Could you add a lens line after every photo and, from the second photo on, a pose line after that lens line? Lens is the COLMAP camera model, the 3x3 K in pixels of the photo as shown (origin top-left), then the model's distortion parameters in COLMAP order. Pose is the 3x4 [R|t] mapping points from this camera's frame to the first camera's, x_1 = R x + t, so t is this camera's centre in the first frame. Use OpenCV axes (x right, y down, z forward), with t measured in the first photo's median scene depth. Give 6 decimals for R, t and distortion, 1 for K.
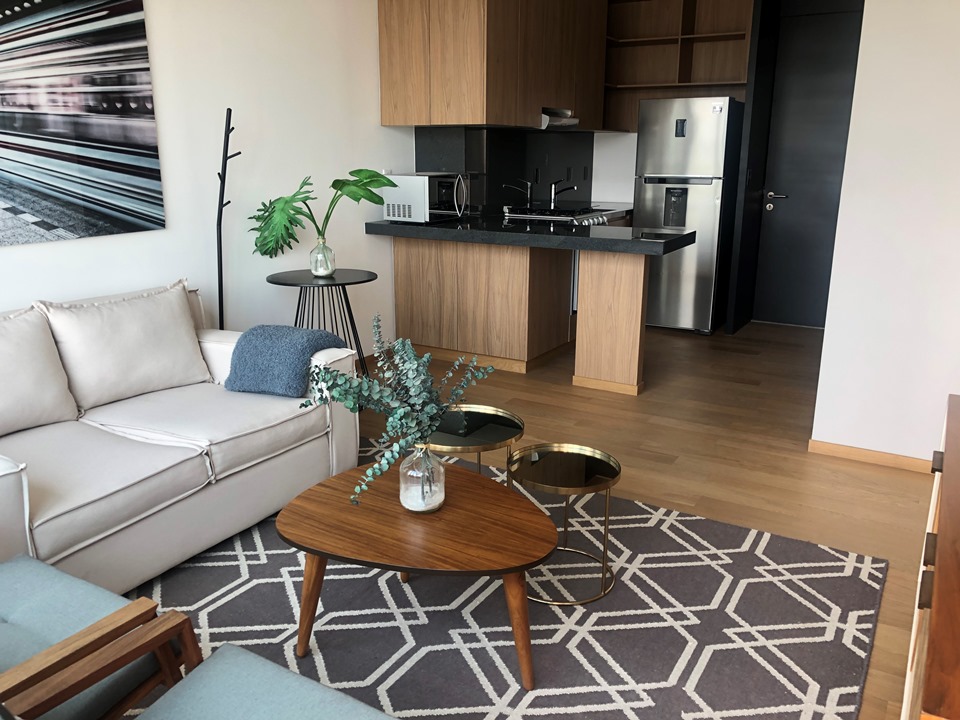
lens RADIAL K [[787.0, 0, 479.2], [0, 787.0, 359.0], [0, 0, 1]] dist [-0.014665, -0.007978]
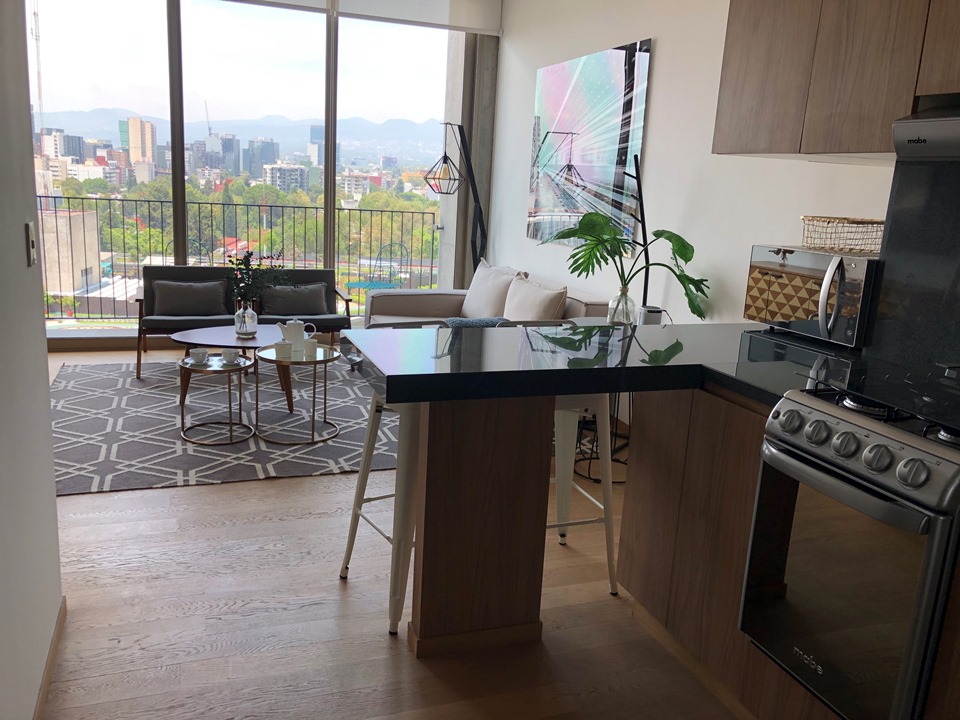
lens RADIAL K [[787.0, 0, 482.1], [0, 787.0, 358.6], [0, 0, 1]] dist [-0.014665, -0.007978]
pose [[-0.620623, 0.135343, -0.772340, 0.930643], [-0.259662, 0.893939, 0.365307, -0.551862], [0.739866, 0.427266, -0.519656, 2.055892]]
